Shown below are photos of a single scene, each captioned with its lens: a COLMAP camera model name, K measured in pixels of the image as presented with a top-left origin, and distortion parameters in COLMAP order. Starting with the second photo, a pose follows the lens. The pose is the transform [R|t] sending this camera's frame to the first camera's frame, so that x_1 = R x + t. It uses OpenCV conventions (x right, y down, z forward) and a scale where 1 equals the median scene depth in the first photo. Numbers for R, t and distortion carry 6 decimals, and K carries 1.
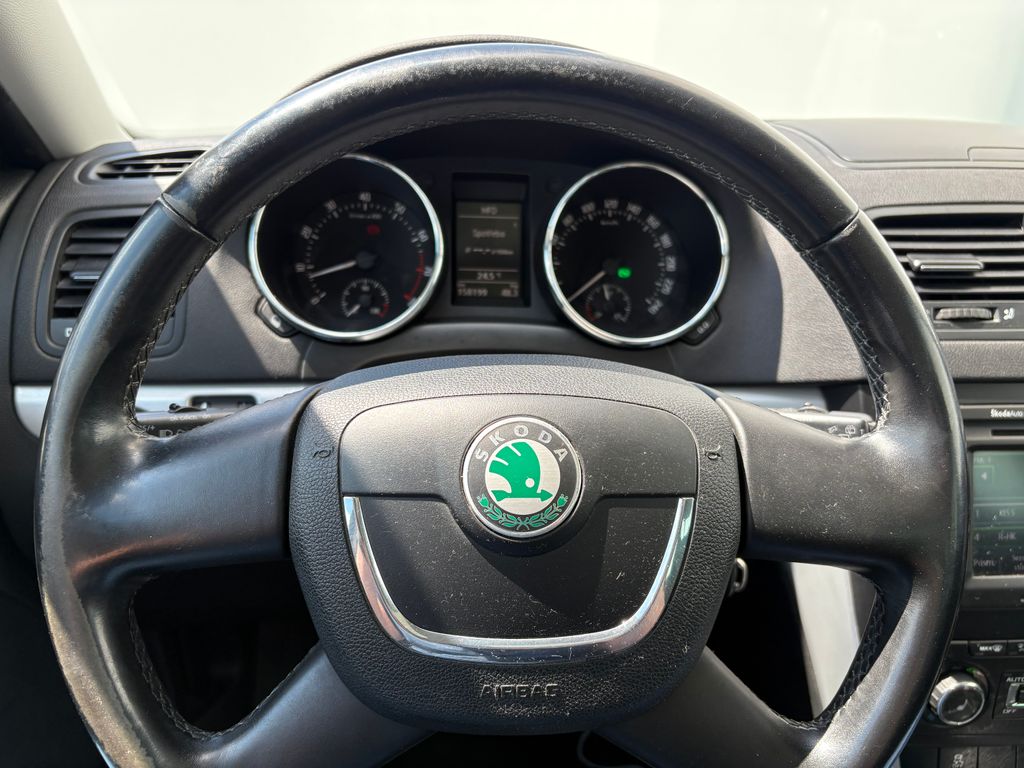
lens RADIAL K [[779.3, 0, 514.9], [0, 779.3, 402.2], [0, 0, 1]] dist [0.018203, -0.002053]
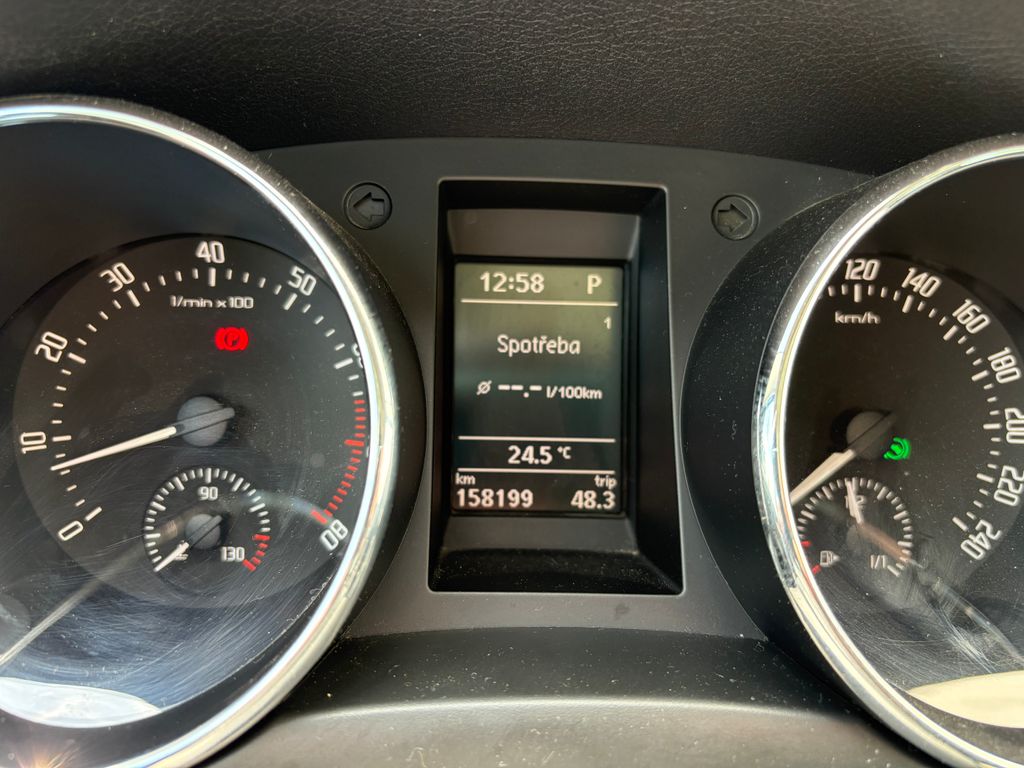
lens RADIAL K [[788.4, 0, 515.6], [0, 788.4, 396.7], [0, 0, 1]] dist [-0.032714, 0.000918]
pose [[0.999887, 0.002179, -0.014888, -0.043427], [-0.003000, 0.998463, -0.055345, -0.188657], [0.014745, 0.055384, 0.998356, 0.686810]]
